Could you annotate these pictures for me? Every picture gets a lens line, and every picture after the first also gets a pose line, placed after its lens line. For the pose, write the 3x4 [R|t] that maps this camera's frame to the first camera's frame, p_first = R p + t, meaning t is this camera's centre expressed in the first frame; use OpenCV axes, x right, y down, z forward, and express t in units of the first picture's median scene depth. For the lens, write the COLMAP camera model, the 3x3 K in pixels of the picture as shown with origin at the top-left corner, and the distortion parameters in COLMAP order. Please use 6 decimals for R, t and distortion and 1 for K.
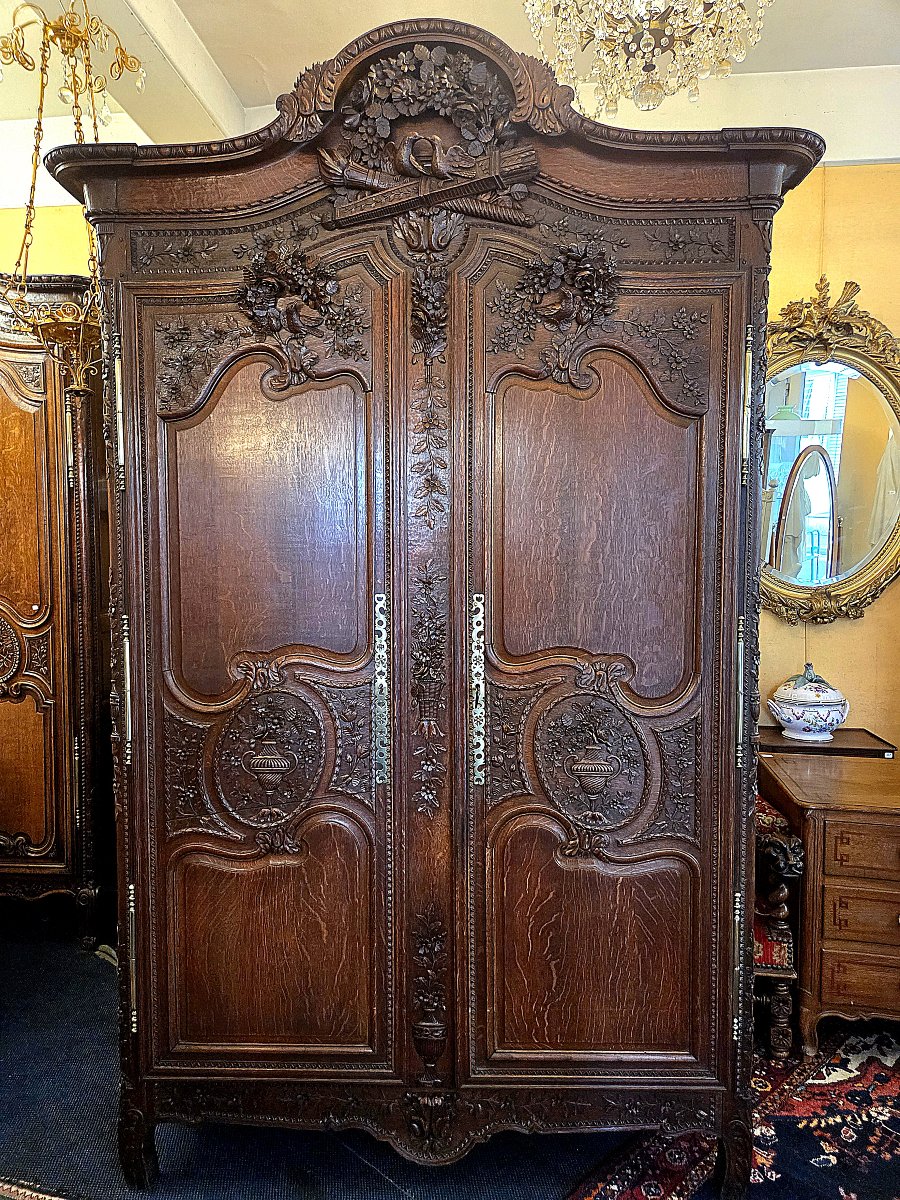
lens RADIAL K [[773.6, 0, 450.0], [0, 773.6, 600.0], [0, 0, 1]] dist [0.040917, -0.046114]
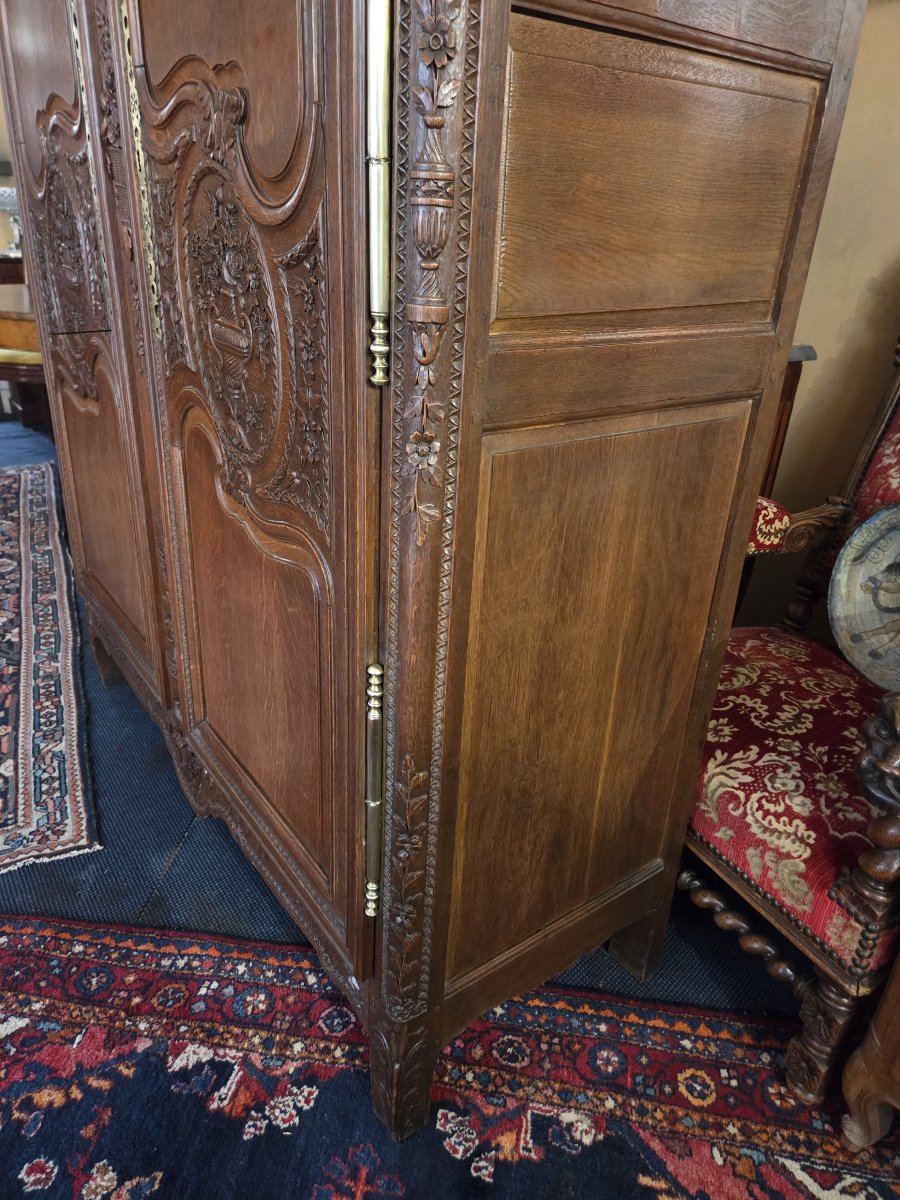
lens RADIAL K [[798.0, 0, 434.8], [0, 798.0, 593.0], [0, 0, 1]] dist [0.050158, -0.052272]
pose [[0.615420, 0.355565, -0.703443, 0.696148], [-0.090108, 0.918355, 0.385363, 0.150808], [0.783032, -0.173774, 0.597214, 0.745819]]
